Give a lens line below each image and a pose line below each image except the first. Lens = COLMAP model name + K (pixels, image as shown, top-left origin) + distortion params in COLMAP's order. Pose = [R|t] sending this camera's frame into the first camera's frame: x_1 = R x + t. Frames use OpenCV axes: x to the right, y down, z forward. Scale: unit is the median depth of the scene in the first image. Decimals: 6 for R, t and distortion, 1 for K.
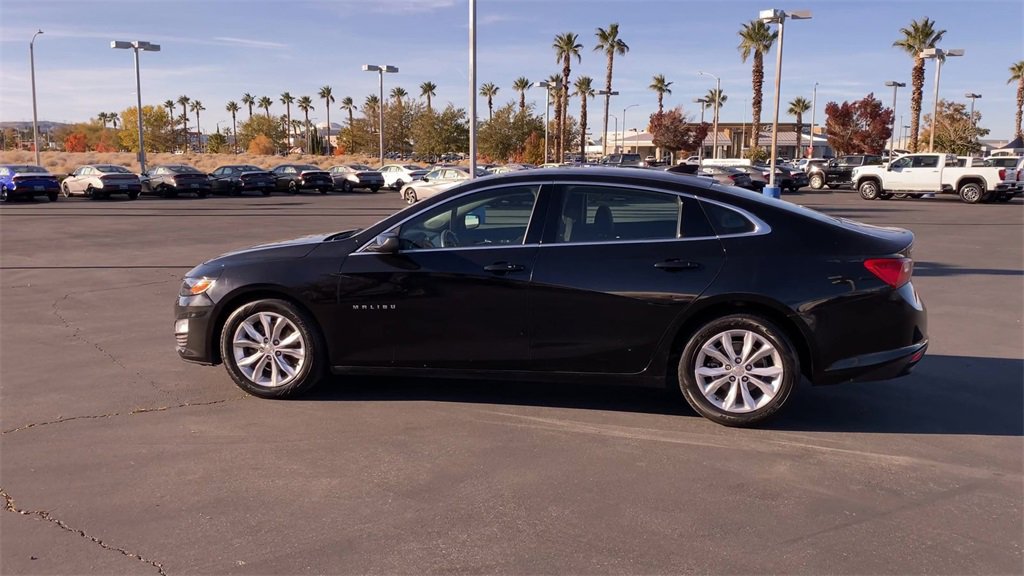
lens RADIAL K [[863.3, 0, 511.4], [0, 863.3, 283.3], [0, 0, 1]] dist [0.068927, -0.129204]
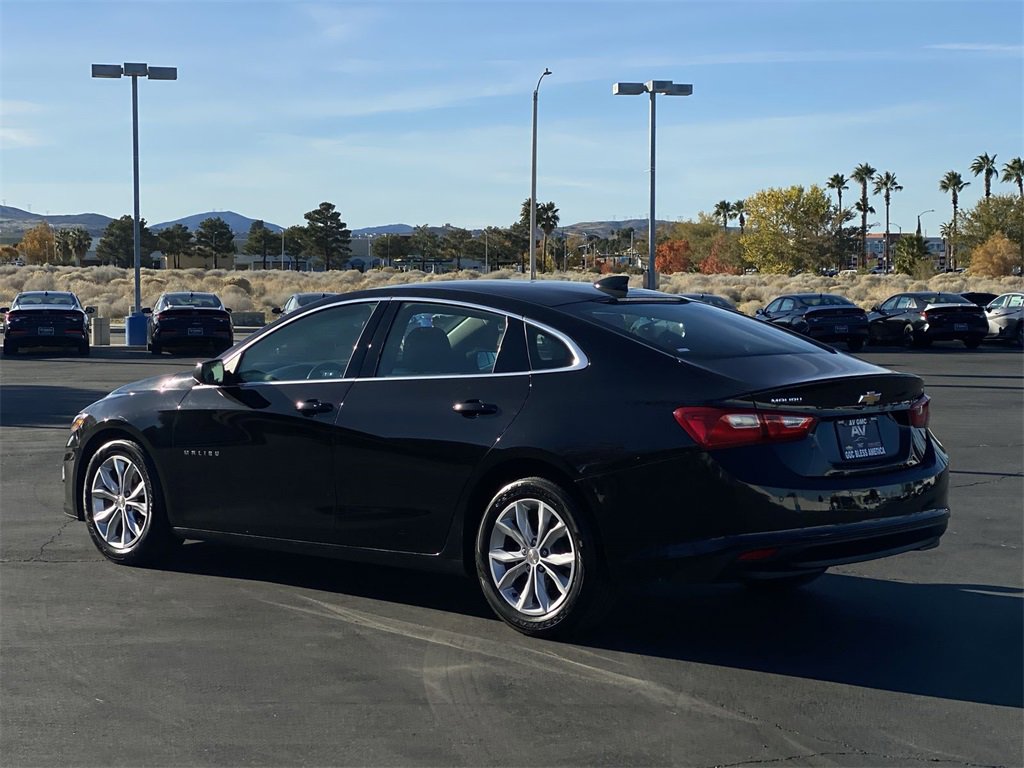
lens RADIAL K [[1795.5, 0, 510.1], [0, 1795.5, 342.9], [0, 0, 1]] dist [0.139452, 0.000000]
pose [[0.850221, 0.013030, -0.526264, 0.130474], [-0.070652, 0.993474, -0.089546, 0.007534], [0.521663, 0.113315, 0.845593, -0.037880]]
